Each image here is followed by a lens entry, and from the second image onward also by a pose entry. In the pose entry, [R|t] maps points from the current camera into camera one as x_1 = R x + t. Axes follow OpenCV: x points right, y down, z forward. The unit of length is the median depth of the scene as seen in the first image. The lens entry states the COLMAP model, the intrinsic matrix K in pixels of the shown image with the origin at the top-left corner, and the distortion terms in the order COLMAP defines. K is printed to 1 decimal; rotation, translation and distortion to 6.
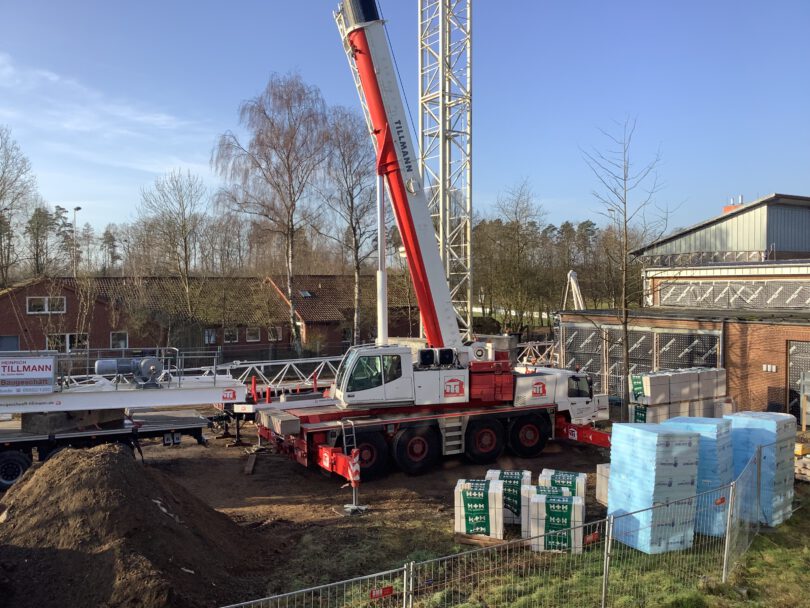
lens RADIAL K [[731.5, 0, 405.0], [0, 731.5, 304.0], [0, 0, 1]] dist [0.124538, -0.280967]
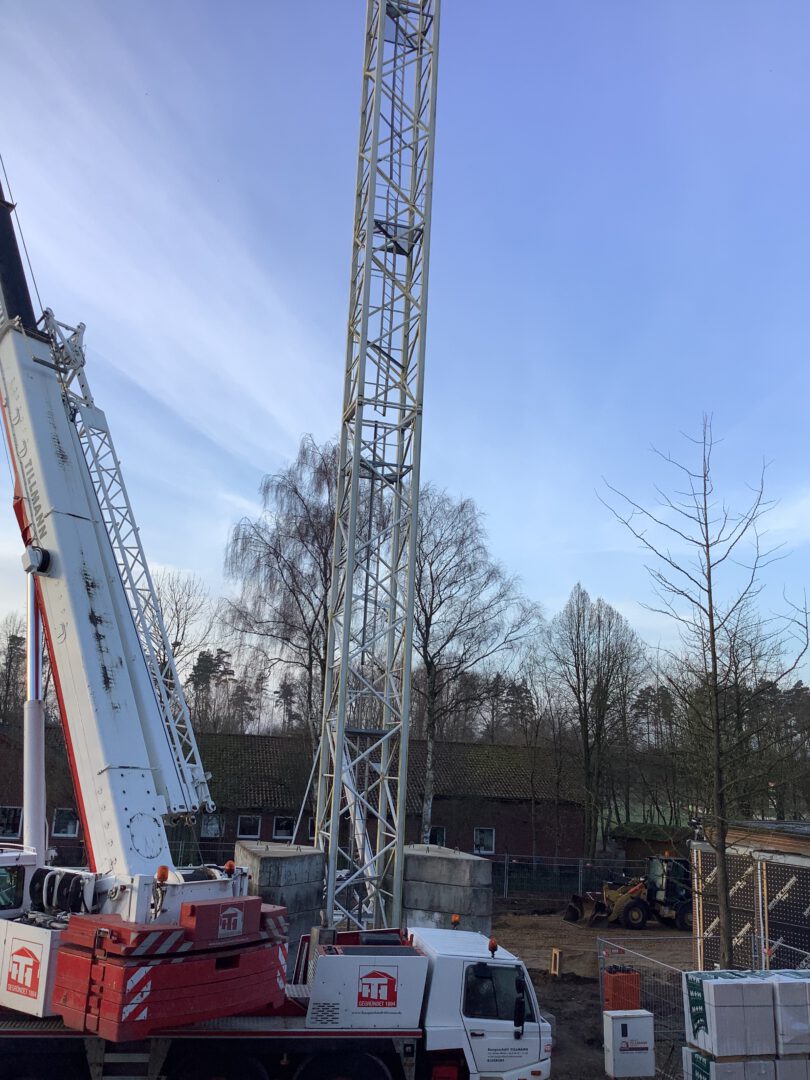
lens RADIAL K [[970.9, 0, 417.2], [0, 970.9, 539.6], [0, 0, 1]] dist [0.114732, -0.217427]
pose [[0.955992, -0.018873, -0.292784, 0.352412], [-0.055890, 0.967940, -0.244884, 0.001654], [0.288019, 0.250471, 0.924289, 0.385482]]
